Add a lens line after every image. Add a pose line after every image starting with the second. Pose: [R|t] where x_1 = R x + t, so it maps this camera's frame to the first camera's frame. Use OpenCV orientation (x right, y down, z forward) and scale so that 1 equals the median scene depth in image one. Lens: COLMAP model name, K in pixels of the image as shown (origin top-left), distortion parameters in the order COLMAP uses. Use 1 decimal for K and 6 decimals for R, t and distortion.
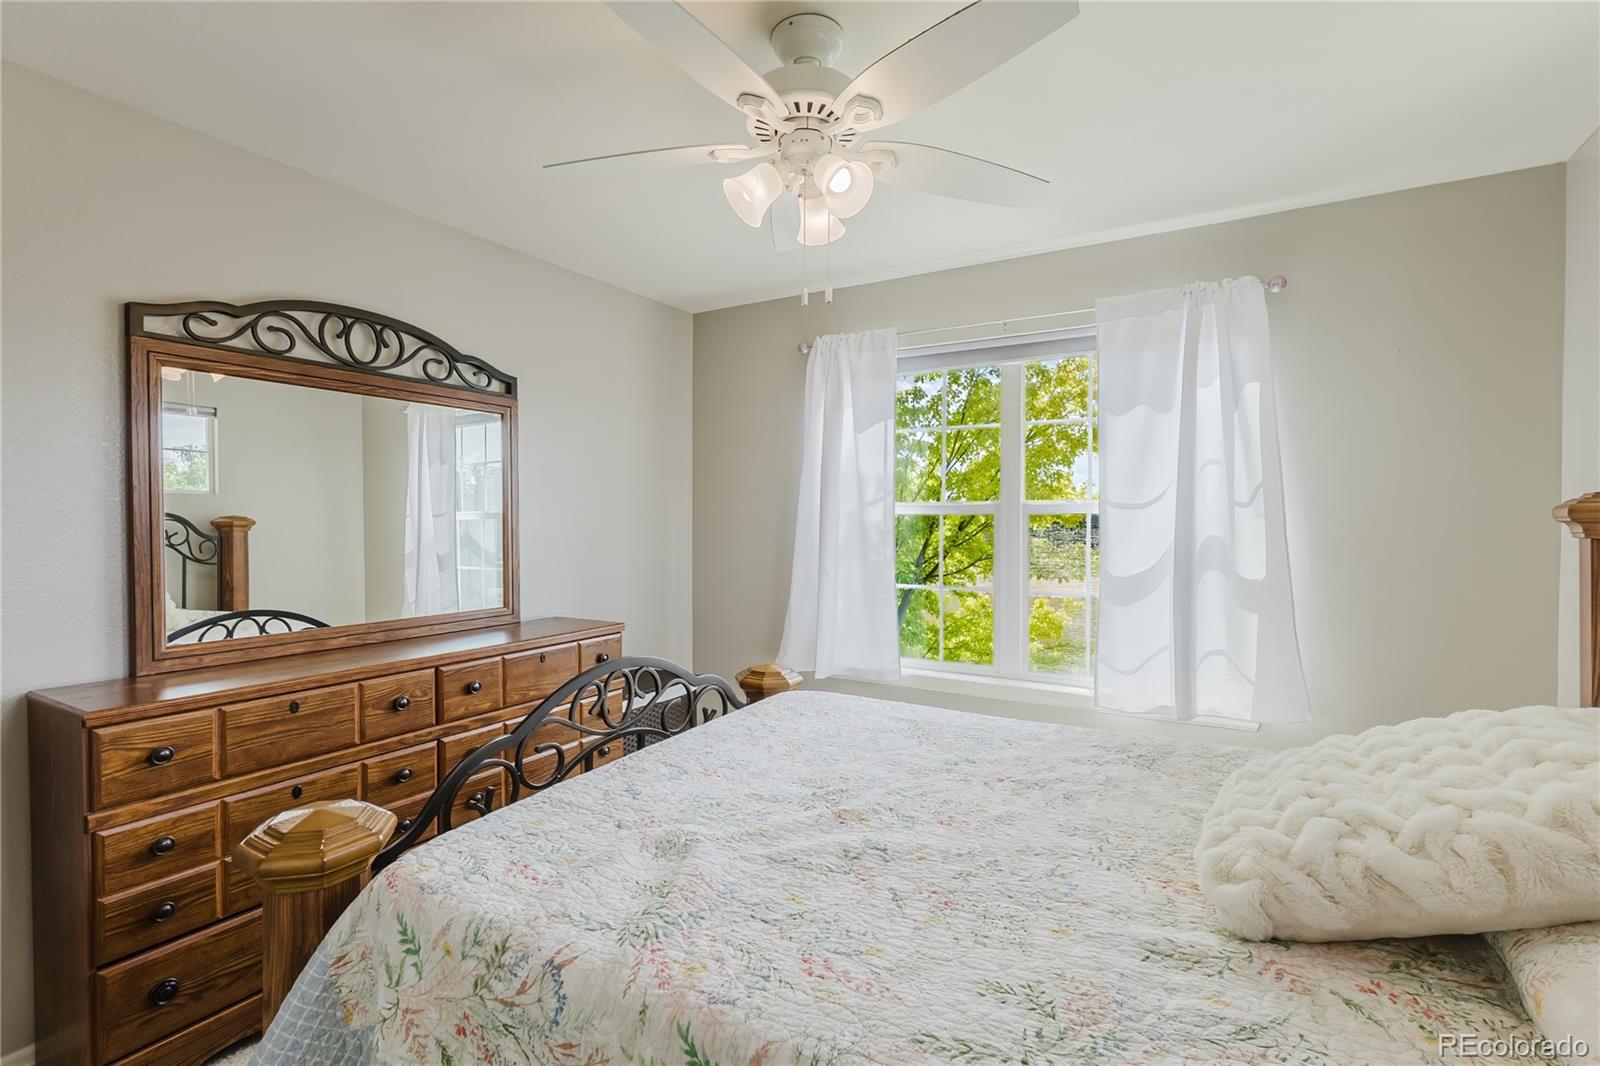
lens RADIAL K [[733.6, 0, 808.5], [0, 733.6, 525.4], [0, 0, 1]] dist [0.007494, -0.000900]
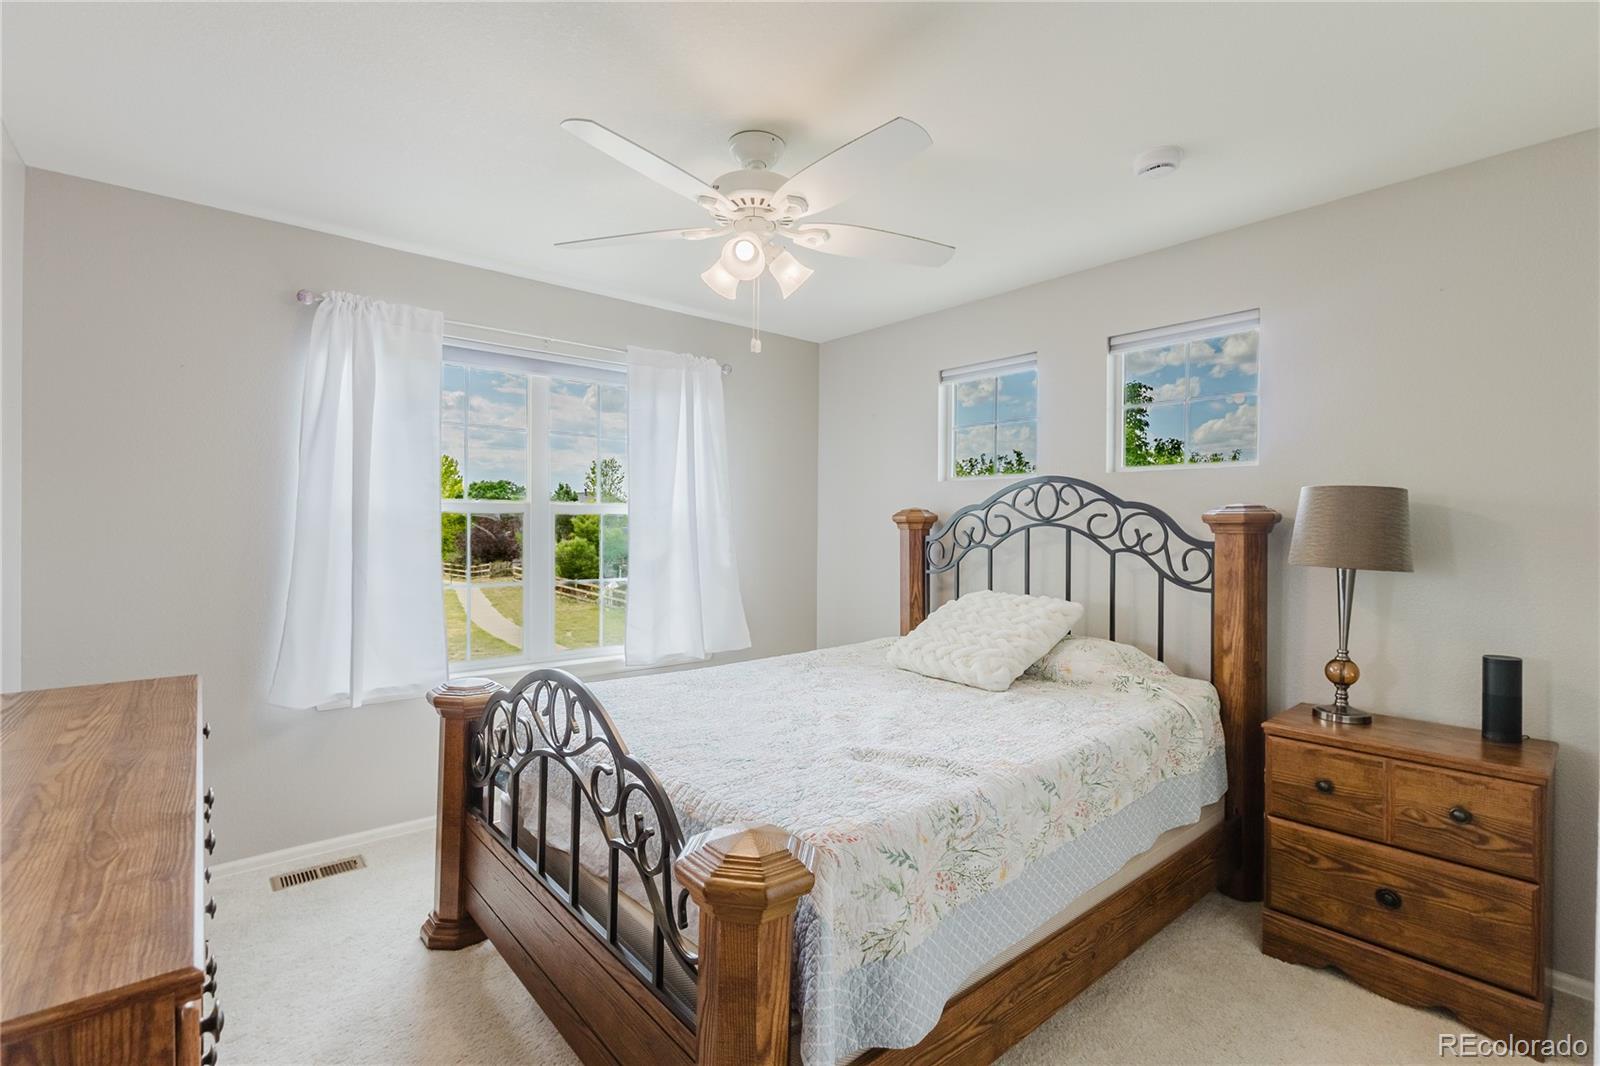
lens RADIAL K [[733.6, 0, 803.6], [0, 733.6, 528.8], [0, 0, 1]] dist [0.007494, -0.000900]
pose [[0.333731, -0.009480, 0.942621, -1.165672], [0.004713, 0.999954, 0.008388, 0.001198], [-0.942657, 0.001643, 0.333760, 0.489579]]
